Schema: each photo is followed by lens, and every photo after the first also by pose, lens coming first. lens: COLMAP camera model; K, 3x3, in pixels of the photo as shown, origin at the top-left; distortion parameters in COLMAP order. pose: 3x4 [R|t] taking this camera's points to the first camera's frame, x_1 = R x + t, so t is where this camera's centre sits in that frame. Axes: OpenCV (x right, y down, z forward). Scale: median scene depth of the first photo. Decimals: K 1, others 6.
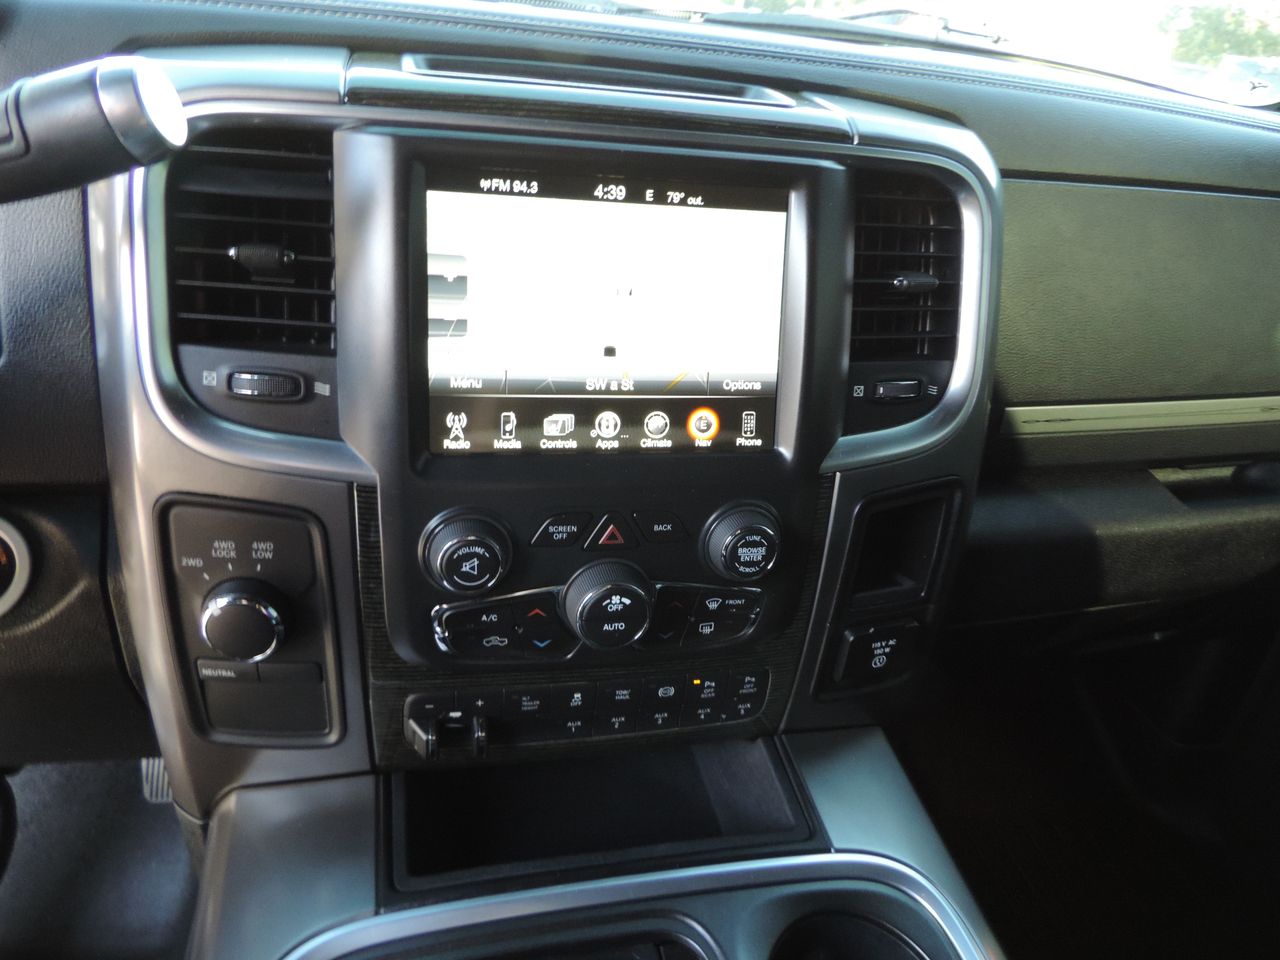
lens RADIAL K [[797.3, 0, 638.6], [0, 797.3, 485.0], [0, 0, 1]] dist [-0.081559, 0.000392]
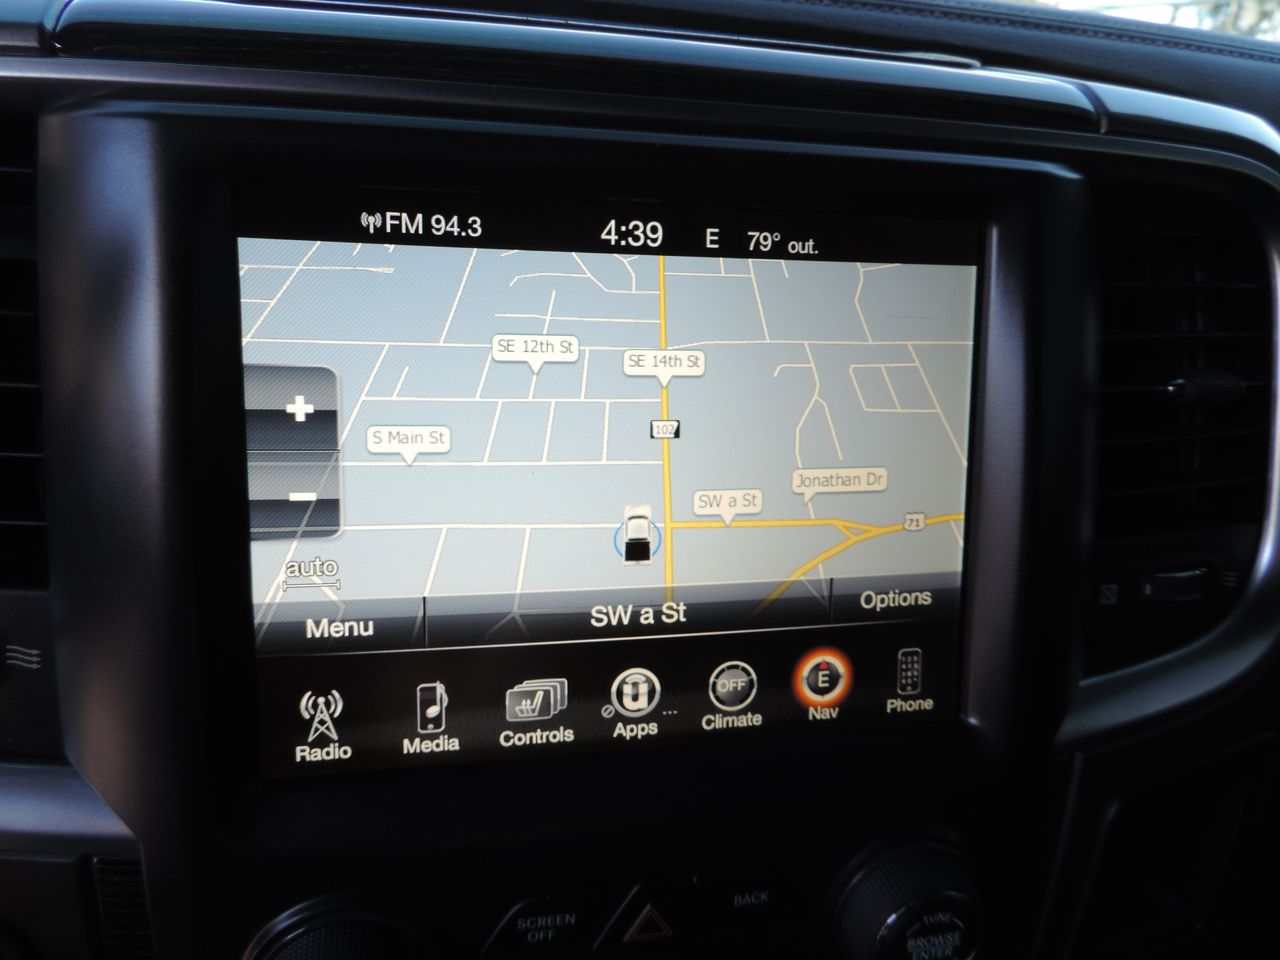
lens RADIAL K [[885.3, 0, 642.0], [0, 885.3, 474.6], [0, 0, 1]] dist [-0.042231, 0.001765]
pose [[0.999497, -0.021462, -0.023335, -0.019600], [0.018459, 0.992351, -0.122064, -0.146175], [0.025776, 0.121572, 0.992248, 0.445111]]
